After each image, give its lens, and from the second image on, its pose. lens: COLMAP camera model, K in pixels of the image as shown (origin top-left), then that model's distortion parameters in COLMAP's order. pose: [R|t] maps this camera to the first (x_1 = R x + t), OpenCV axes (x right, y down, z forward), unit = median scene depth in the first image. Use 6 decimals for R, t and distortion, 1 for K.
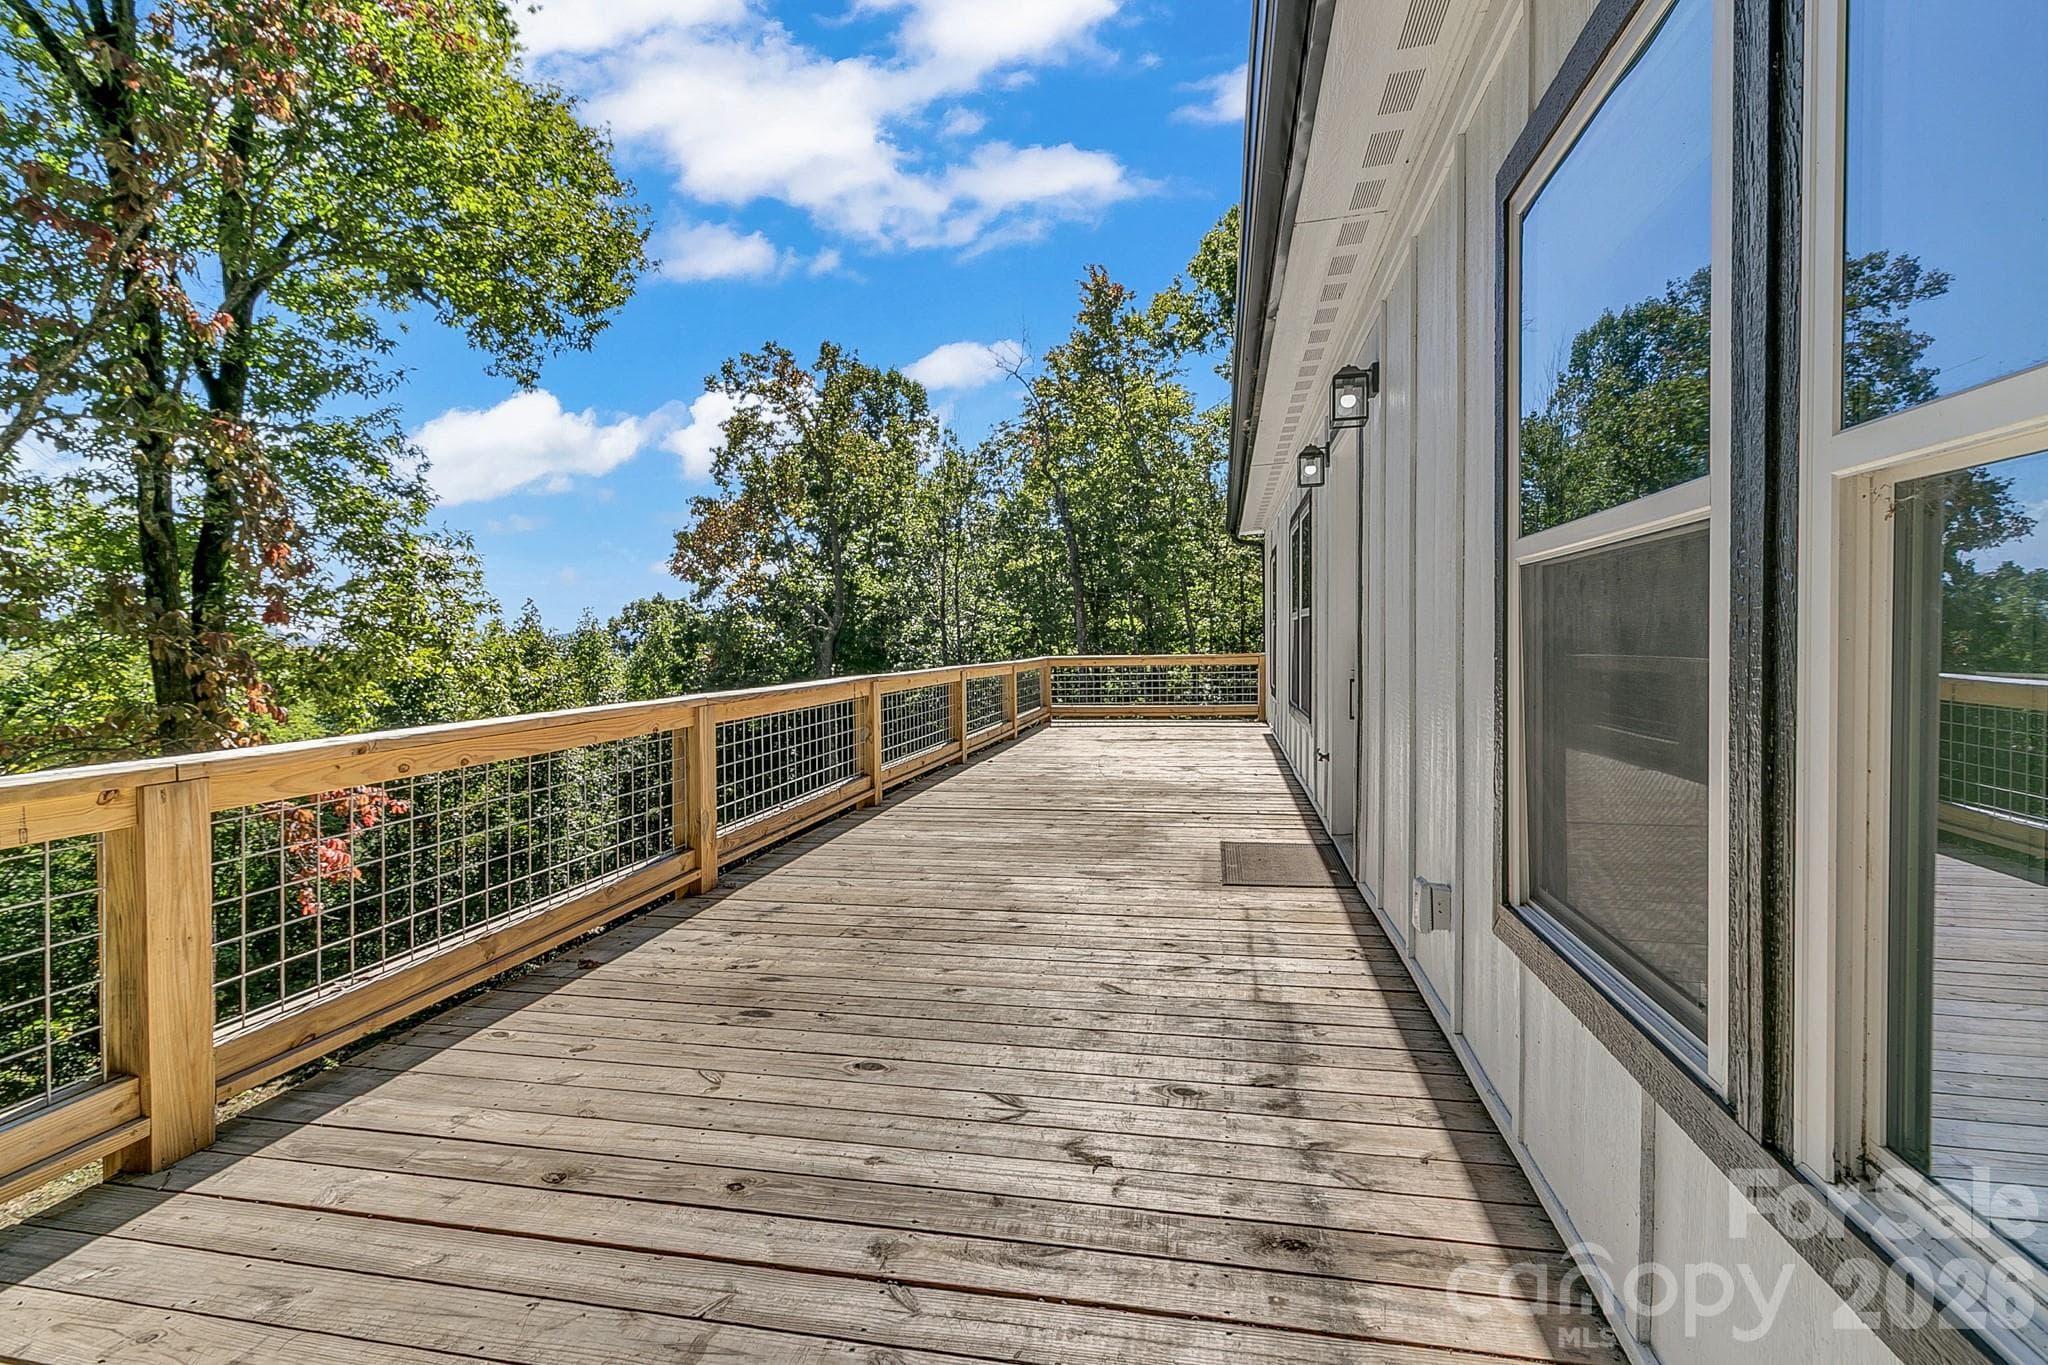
lens RADIAL K [[946.9, 0, 1014.6], [0, 946.9, 684.3], [0, 0, 1]] dist [0.004687, 0.000238]
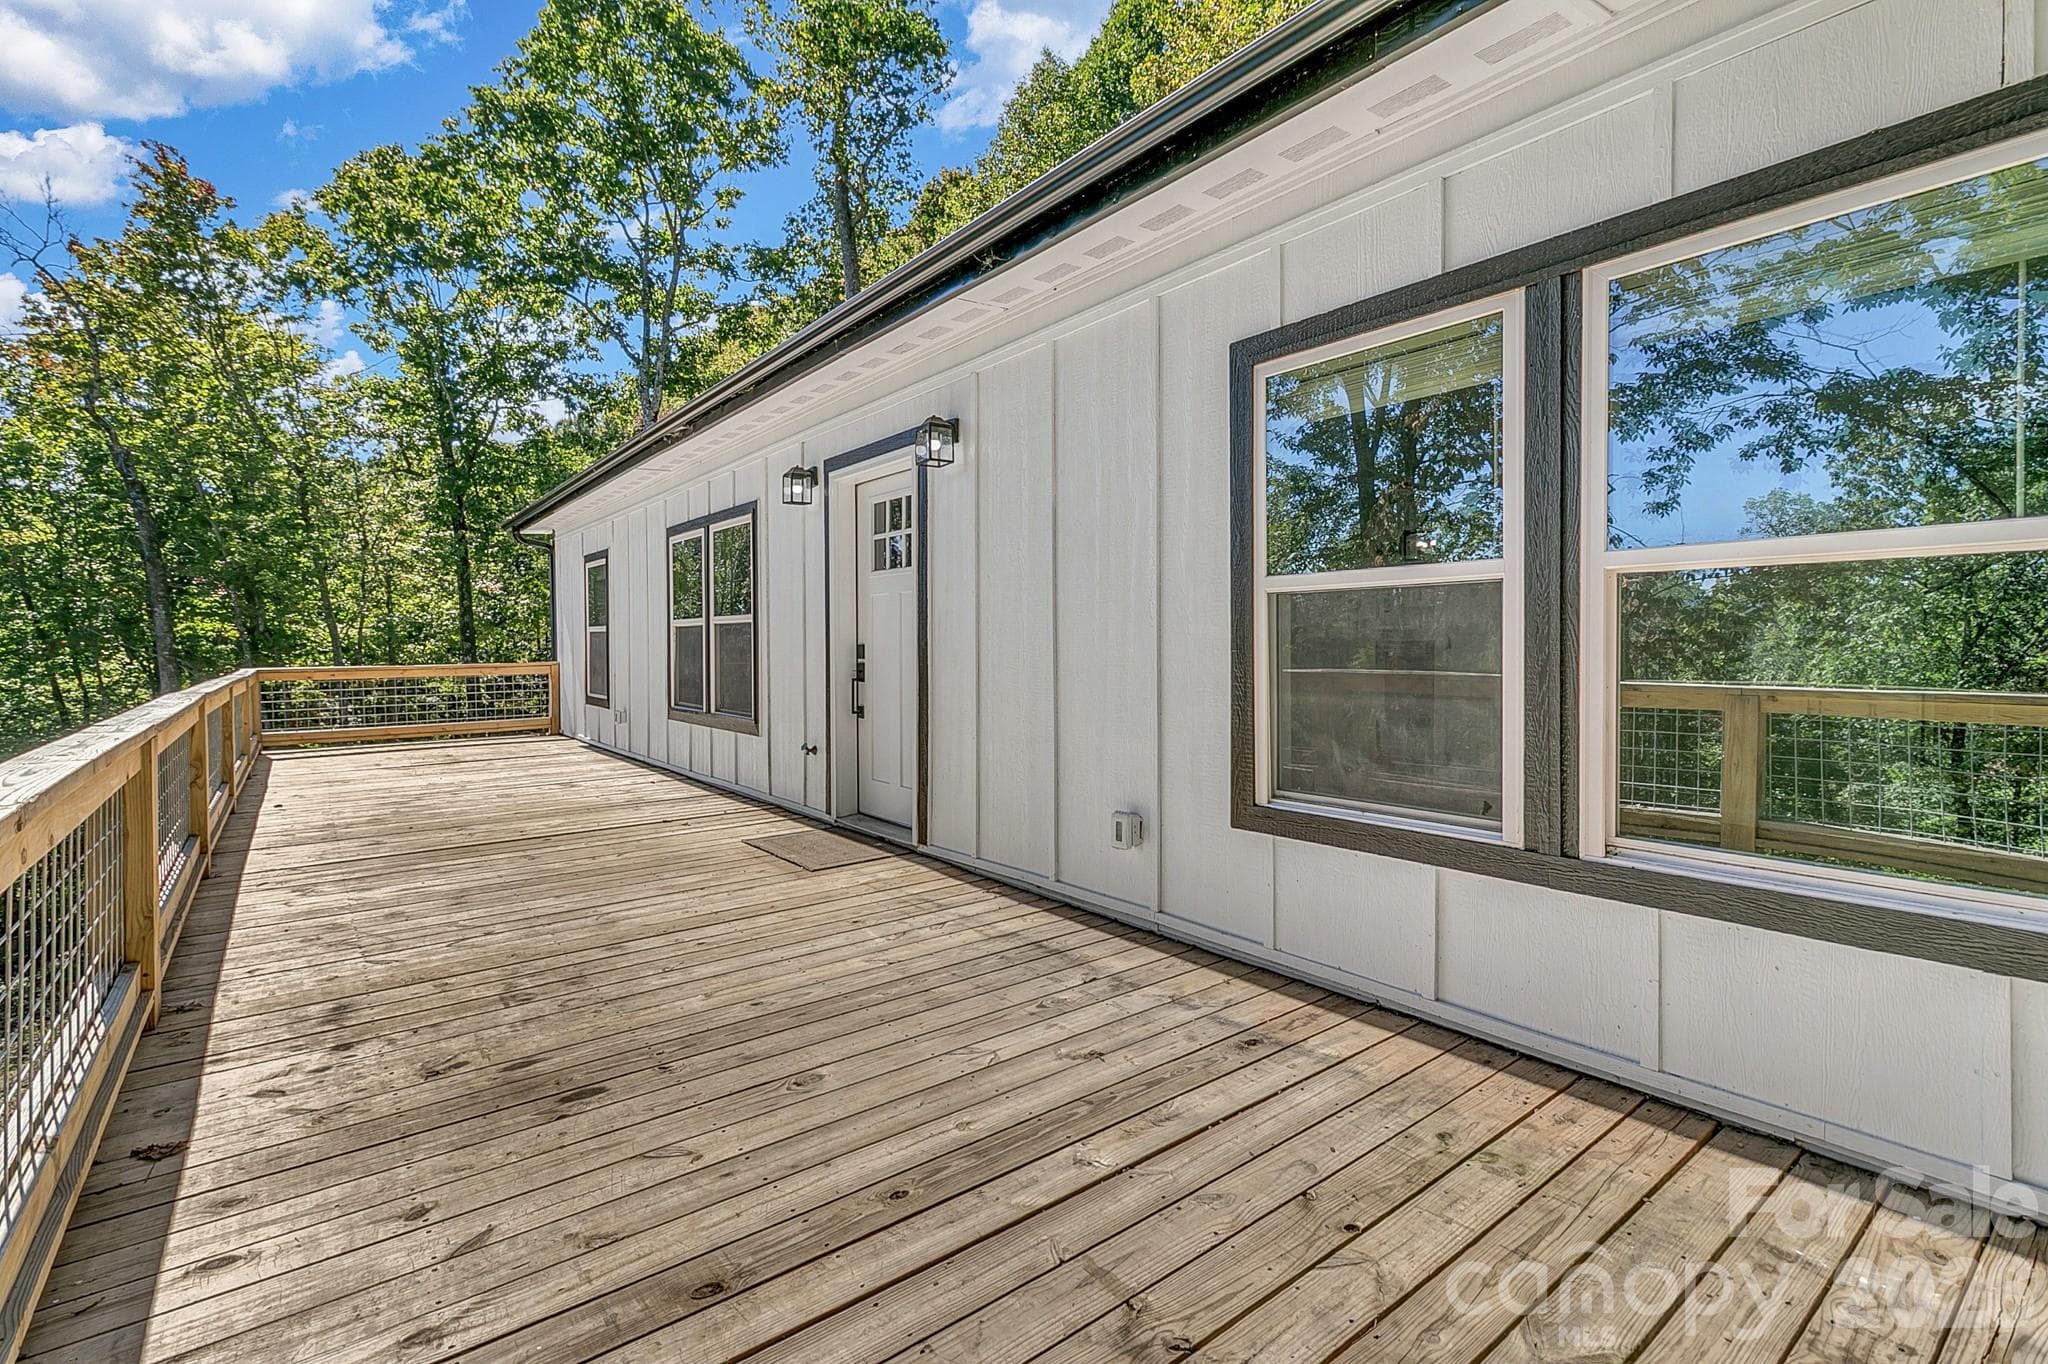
lens RADIAL K [[946.9, 0, 1016.5], [0, 946.9, 678.1], [0, 0, 1]] dist [0.004687, 0.000238]
pose [[0.649345, -0.021271, 0.760196, -0.555748], [0.035332, 0.999373, -0.002217, 0.005614], [-0.759673, 0.028299, 0.649690, 0.157605]]
